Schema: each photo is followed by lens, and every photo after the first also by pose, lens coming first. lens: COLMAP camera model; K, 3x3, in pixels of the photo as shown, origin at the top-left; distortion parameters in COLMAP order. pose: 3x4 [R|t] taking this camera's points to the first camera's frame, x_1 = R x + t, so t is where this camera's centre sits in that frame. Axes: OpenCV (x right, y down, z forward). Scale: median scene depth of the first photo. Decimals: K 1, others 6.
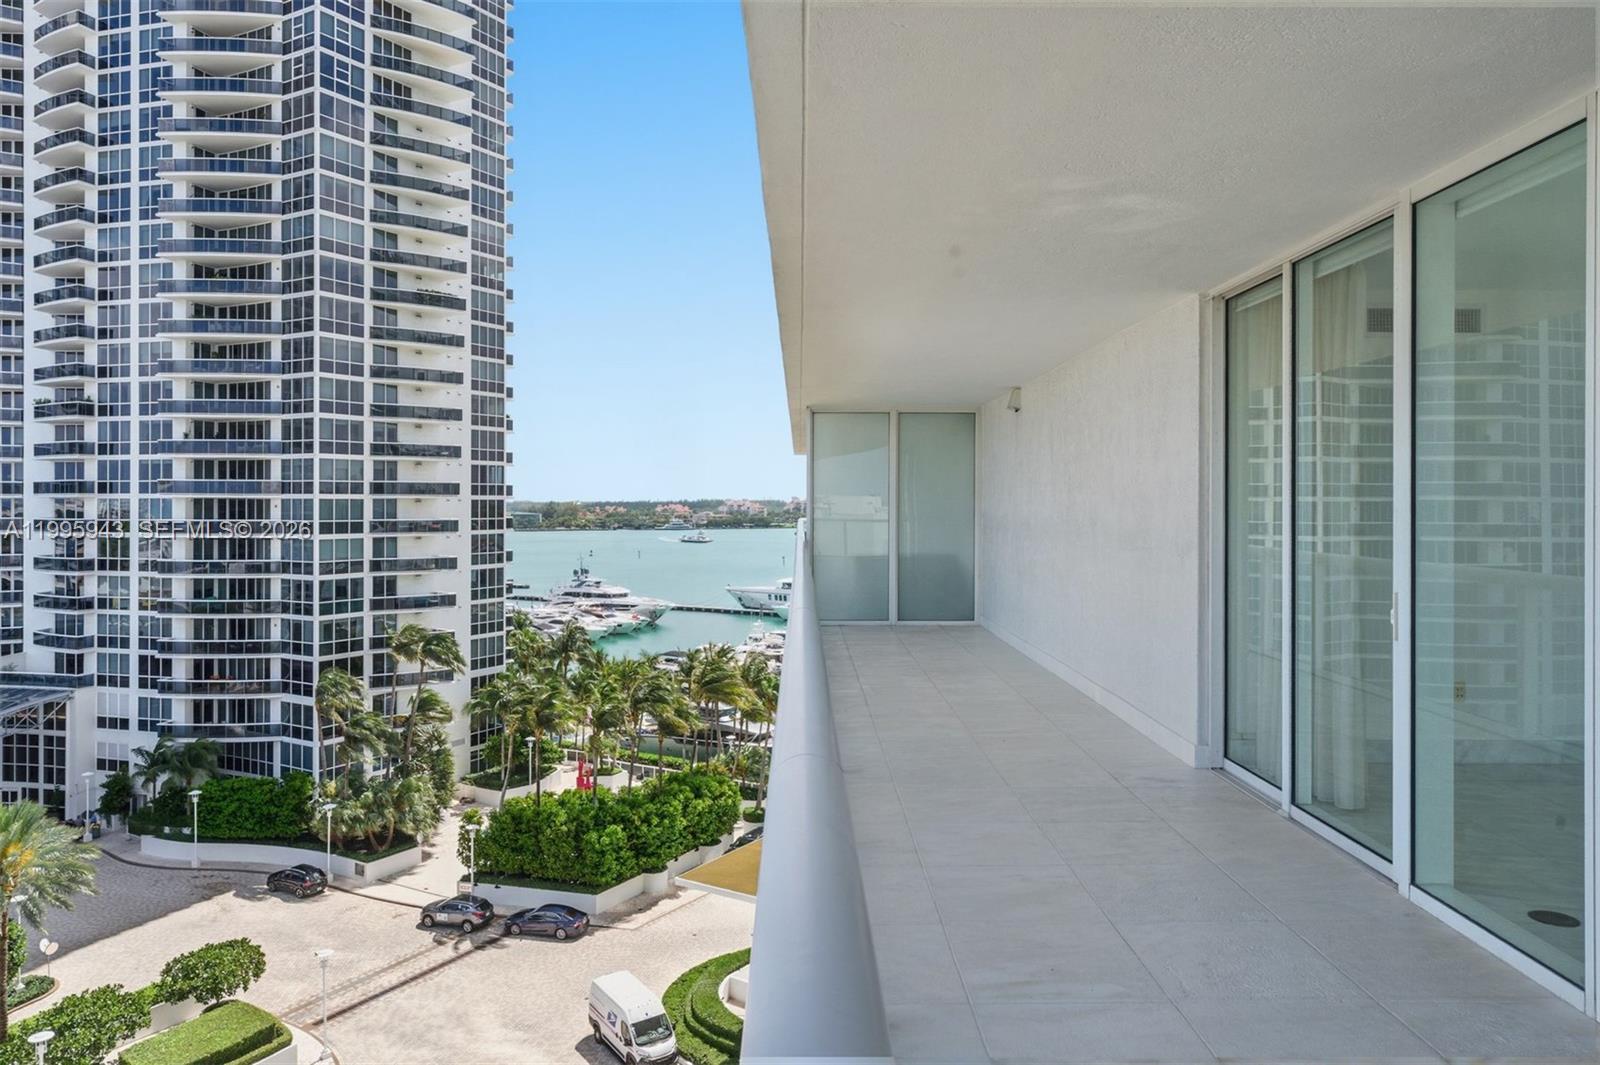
lens RADIAL K [[654.1, 0, 785.6], [0, 654.1, 530.1], [0, 0, 1]] dist [-0.001232, 0.006369]
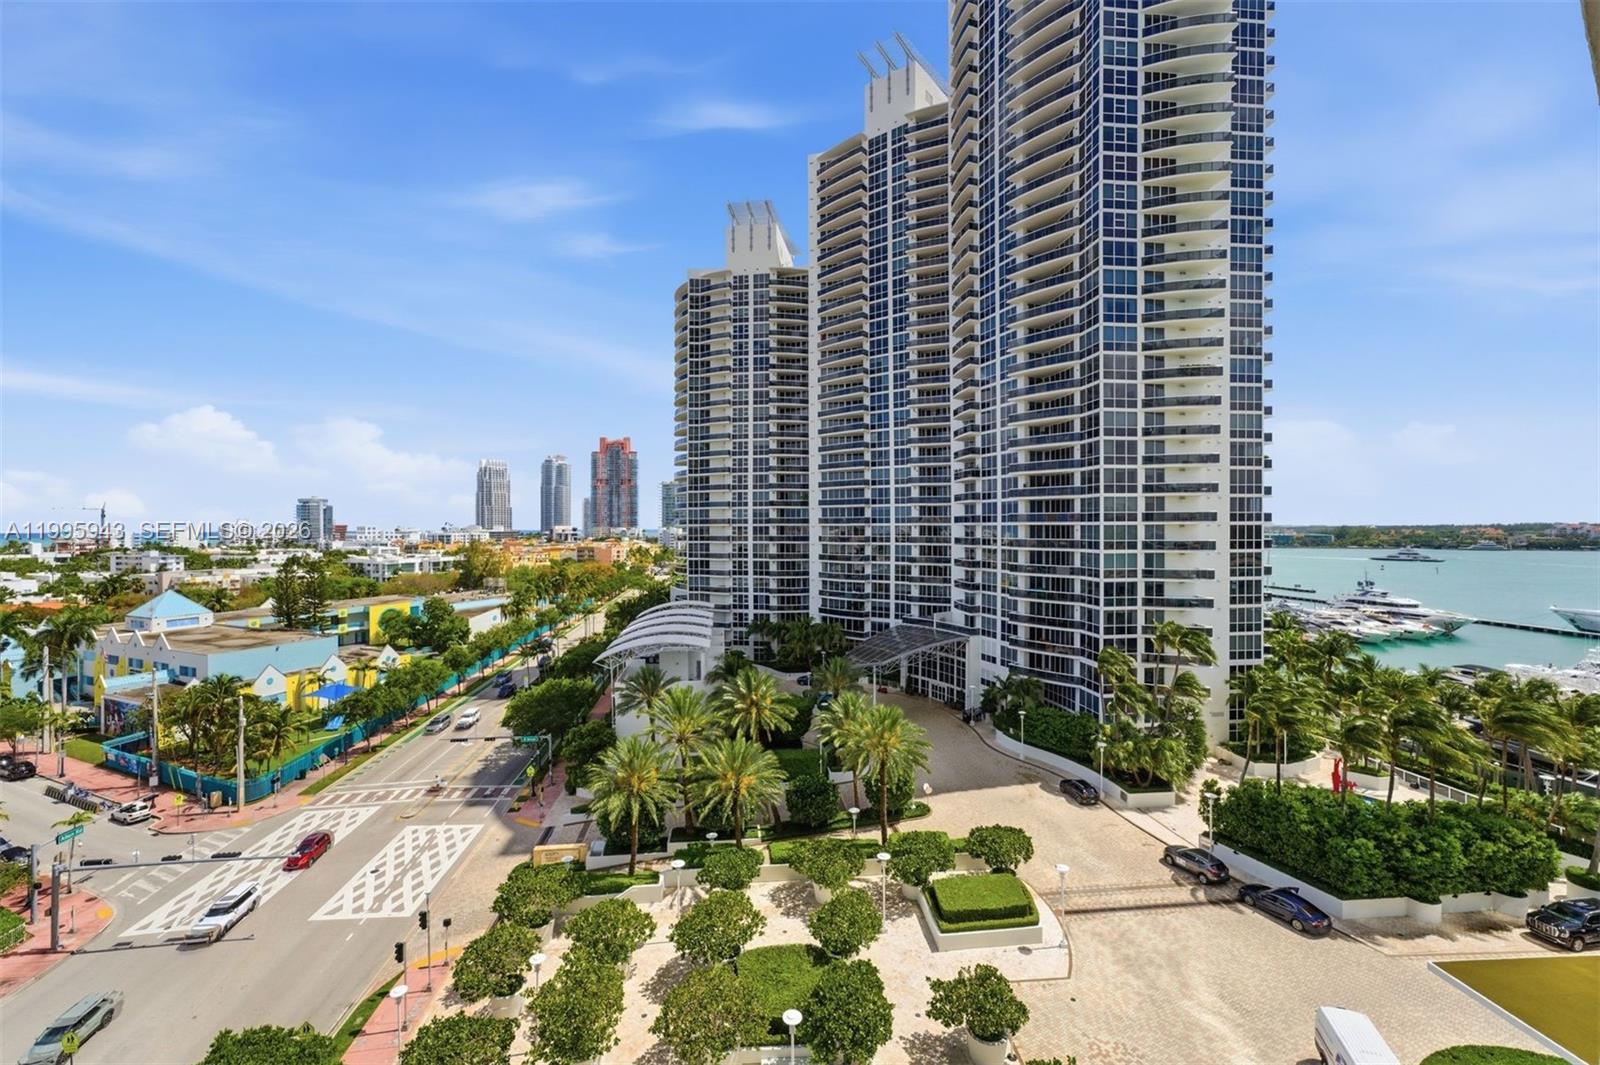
lens RADIAL K [[642.6, 0, 822.1], [0, 642.6, 531.5], [0, 0, 1]] dist [0.000550, 0.000102]
pose [[0.640055, 0.002627, -0.768324, -0.029934], [-0.031398, 0.999248, -0.022739, 0.018572], [0.767687, 0.038678, 0.639657, -0.384158]]
